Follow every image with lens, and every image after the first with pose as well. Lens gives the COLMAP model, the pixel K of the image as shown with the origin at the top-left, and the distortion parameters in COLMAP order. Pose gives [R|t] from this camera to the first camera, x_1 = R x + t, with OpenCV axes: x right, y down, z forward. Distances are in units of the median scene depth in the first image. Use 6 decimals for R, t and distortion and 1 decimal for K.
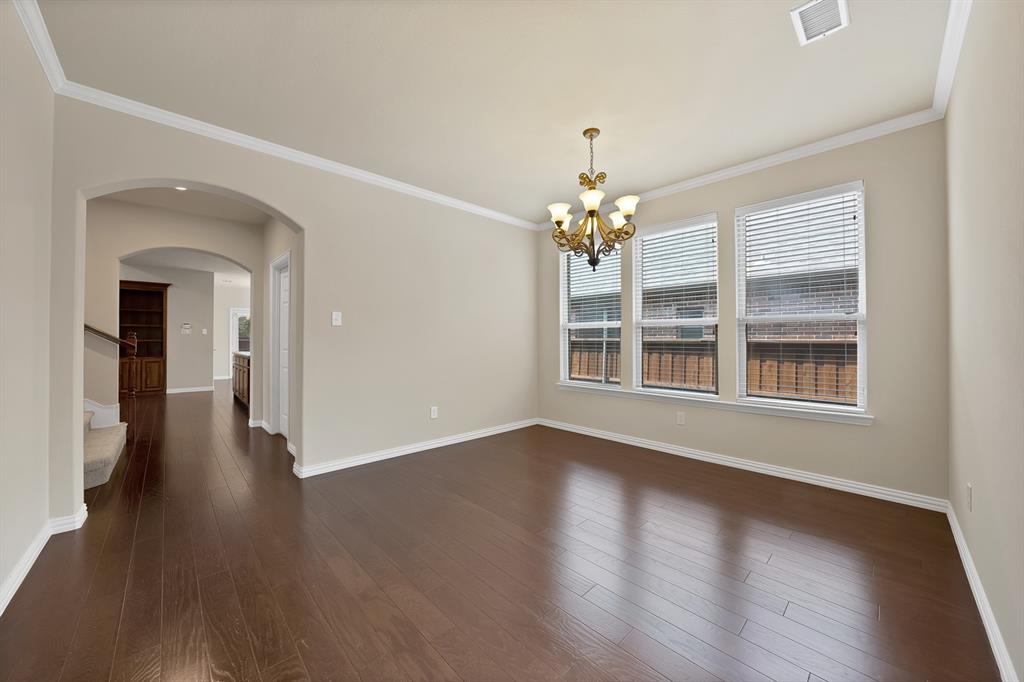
lens RADIAL K [[371.9, 0, 512.0], [0, 371.9, 341.0], [0, 0, 1]] dist [-0.020016, 0.000005]
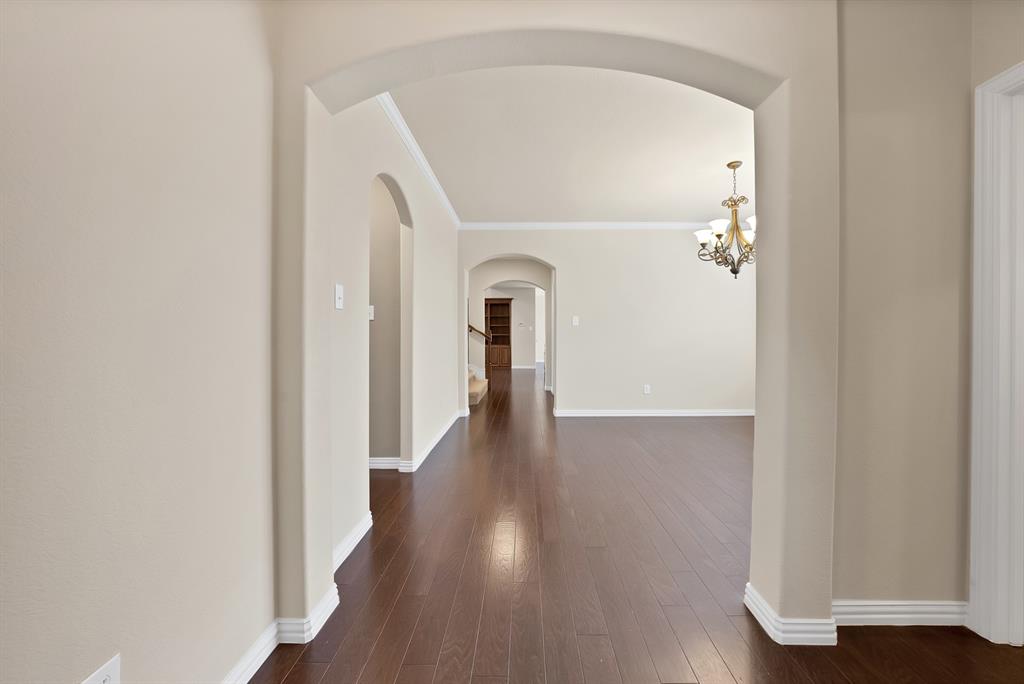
lens RADIAL K [[358.3, 0, 512.0], [0, 358.3, 342.0], [0, 0, 1]] dist [-0.000049, 0.000000]
pose [[0.714168, 0.010877, -0.699890, 0.332852], [0.005580, 0.999759, 0.021232, -0.004389], [0.699953, -0.019069, 0.713935, -0.234936]]
